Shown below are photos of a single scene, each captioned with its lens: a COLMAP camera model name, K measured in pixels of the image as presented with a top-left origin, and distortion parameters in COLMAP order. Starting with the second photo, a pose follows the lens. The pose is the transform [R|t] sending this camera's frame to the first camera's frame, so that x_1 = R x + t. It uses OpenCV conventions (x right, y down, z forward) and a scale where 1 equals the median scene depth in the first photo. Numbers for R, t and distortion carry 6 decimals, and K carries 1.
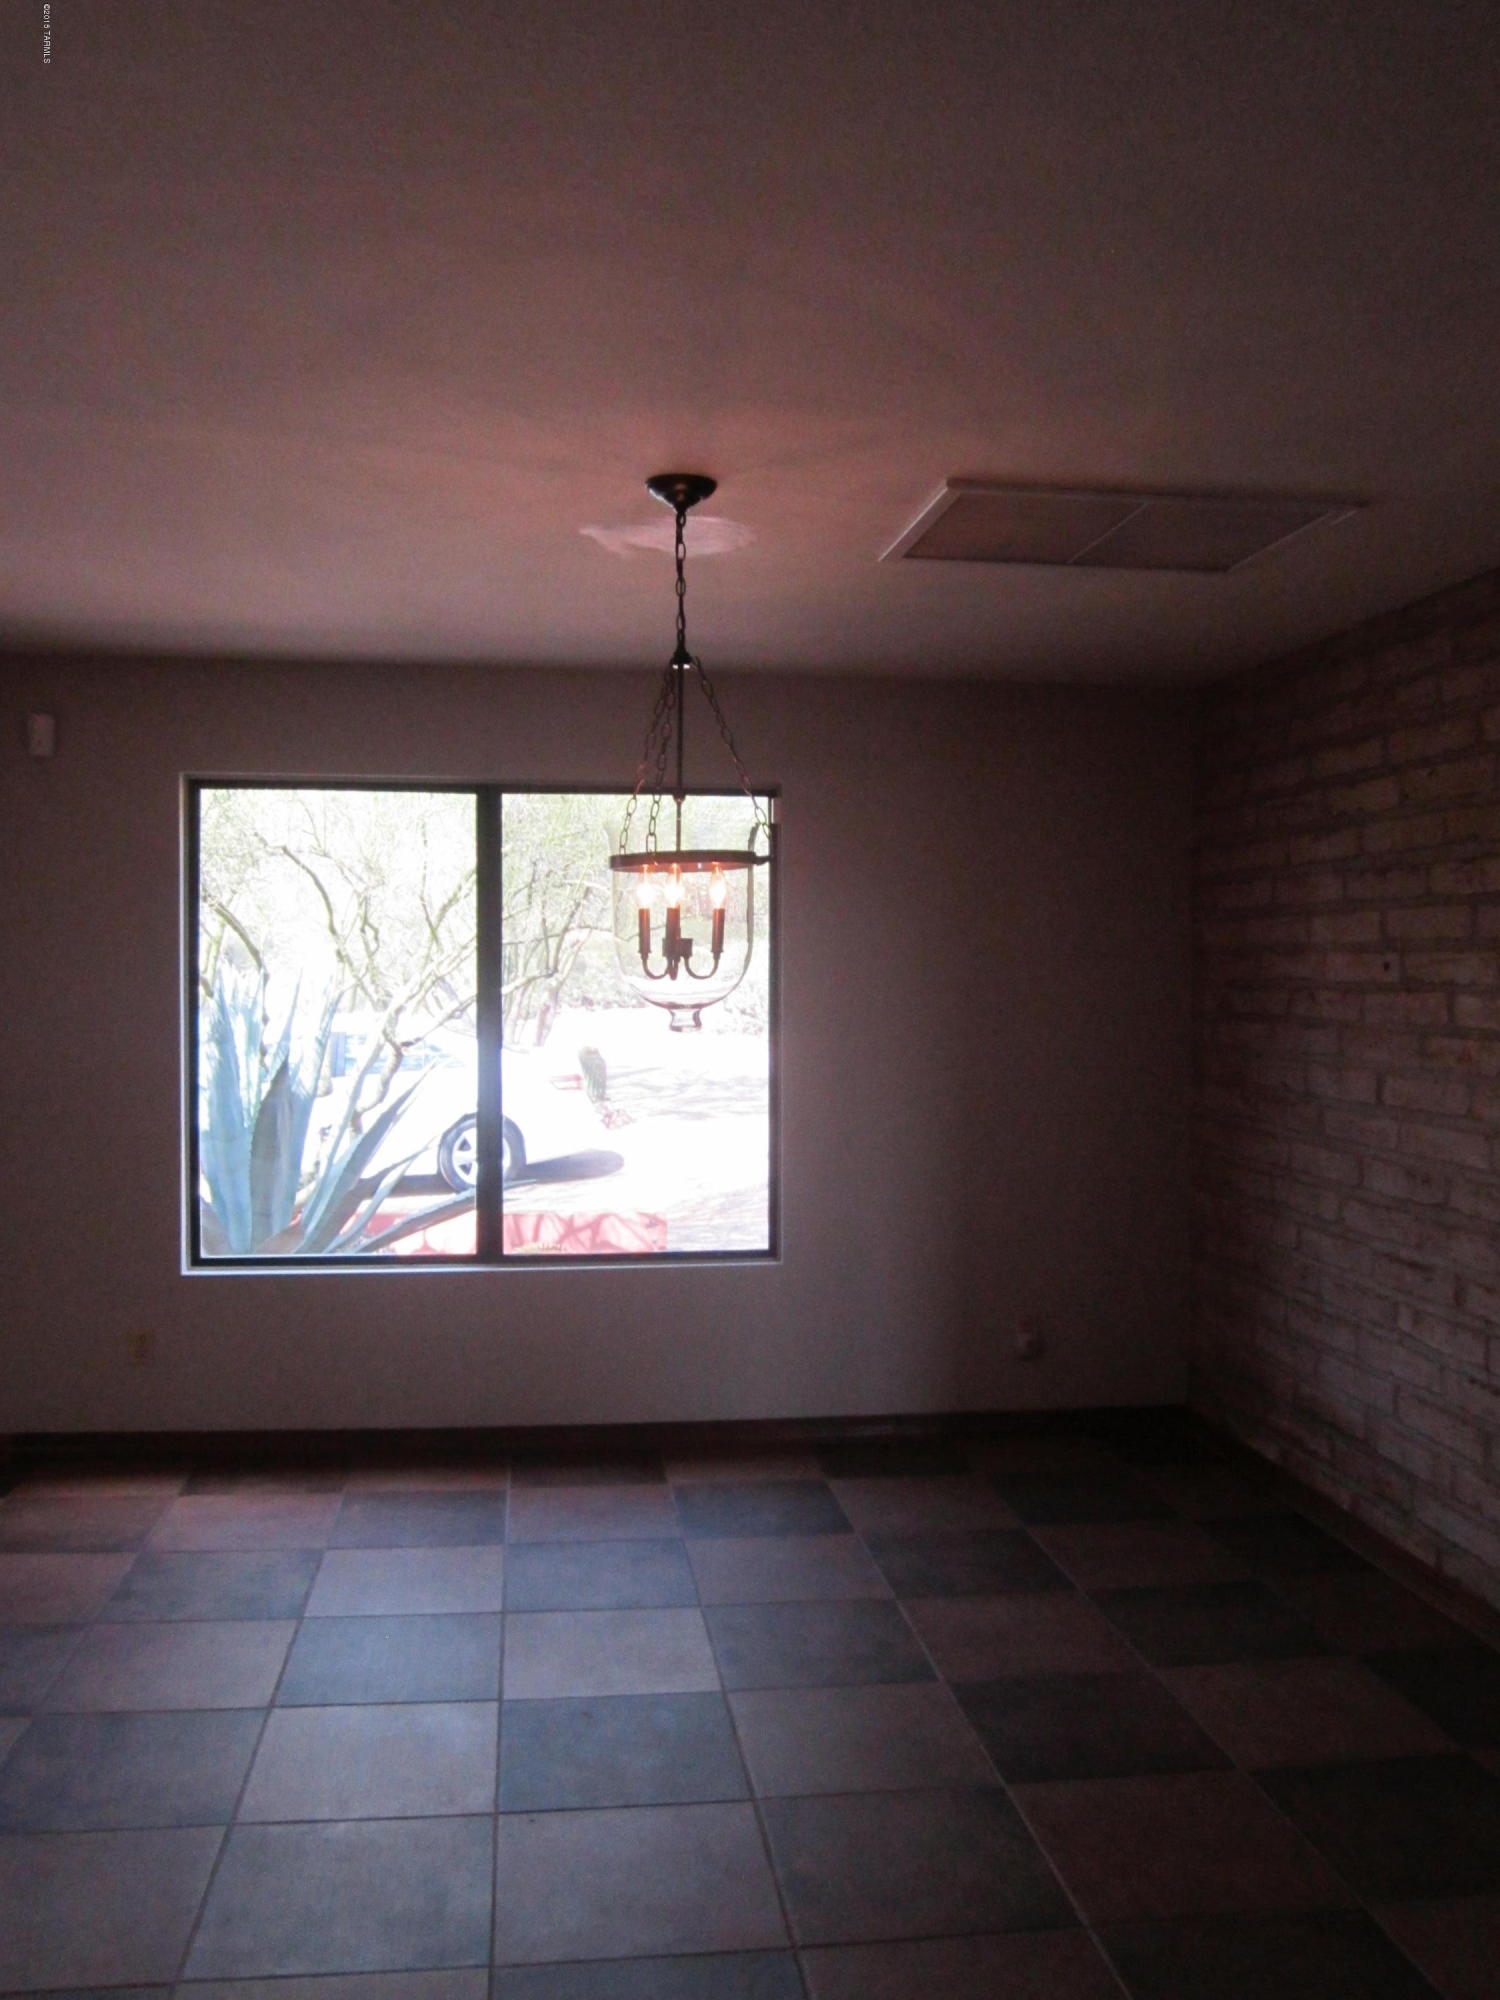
lens RADIAL K [[1653.8, 0, 746.6], [0, 1653.8, 1002.3], [0, 0, 1]] dist [-0.018701, -0.003355]
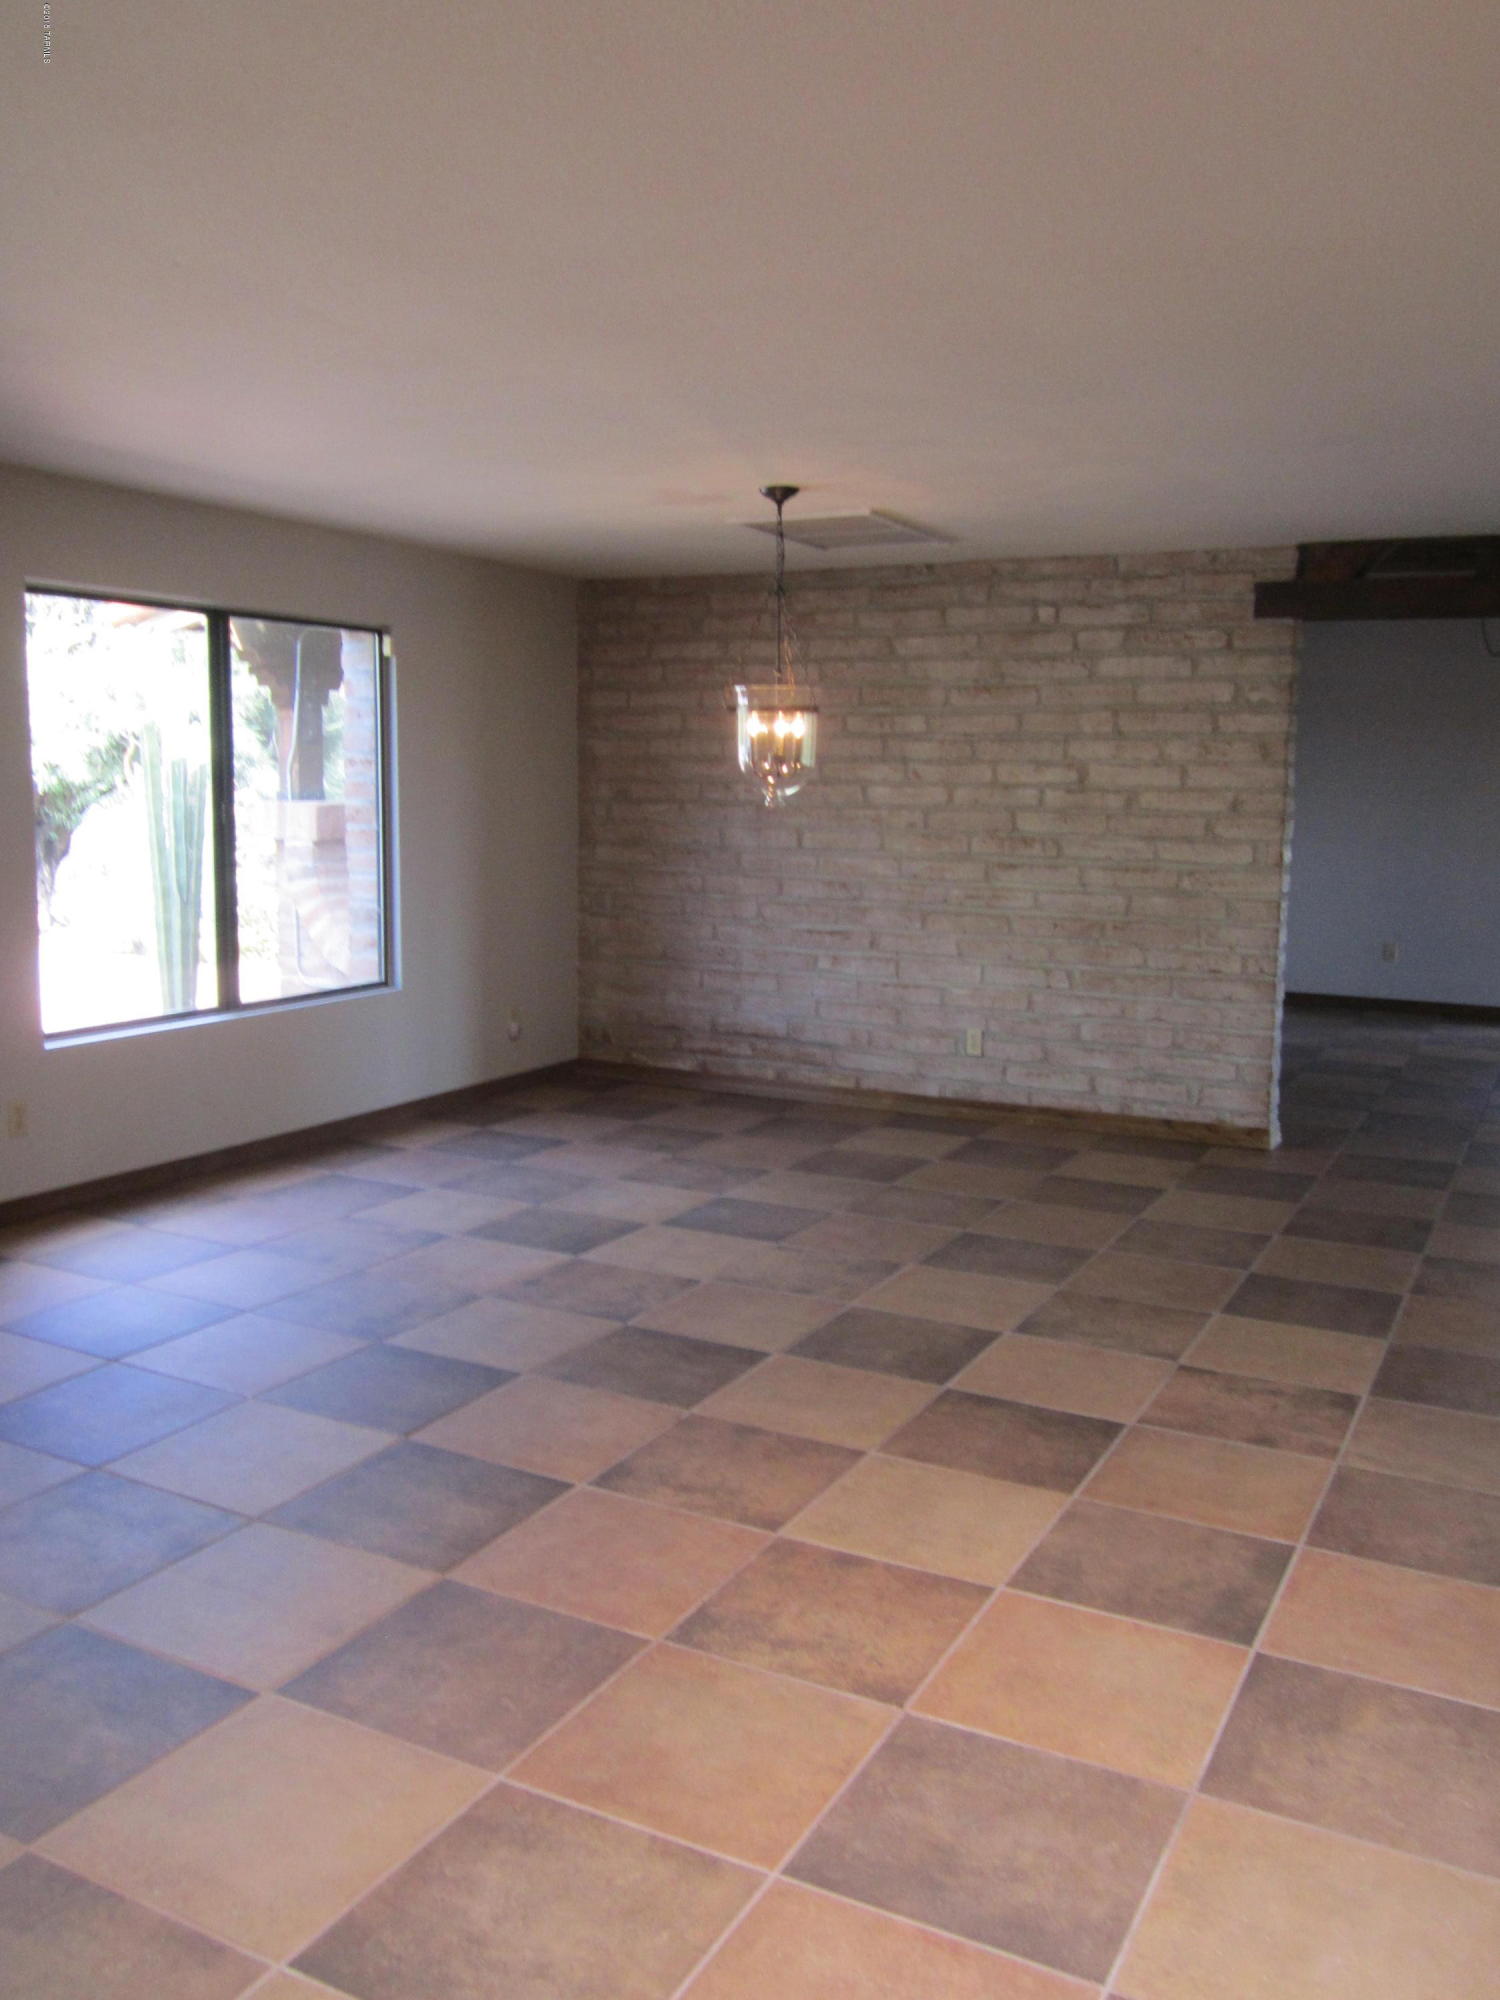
lens RADIAL K [[1653.8, 0, 728.2], [0, 1653.8, 985.1], [0, 0, 1]] dist [-0.018701, -0.003355]
pose [[0.586490, -0.099258, 0.803852, -1.091645], [0.005724, 0.992946, 0.118431, -0.003171], [-0.809936, -0.064857, 0.582921, 0.003524]]
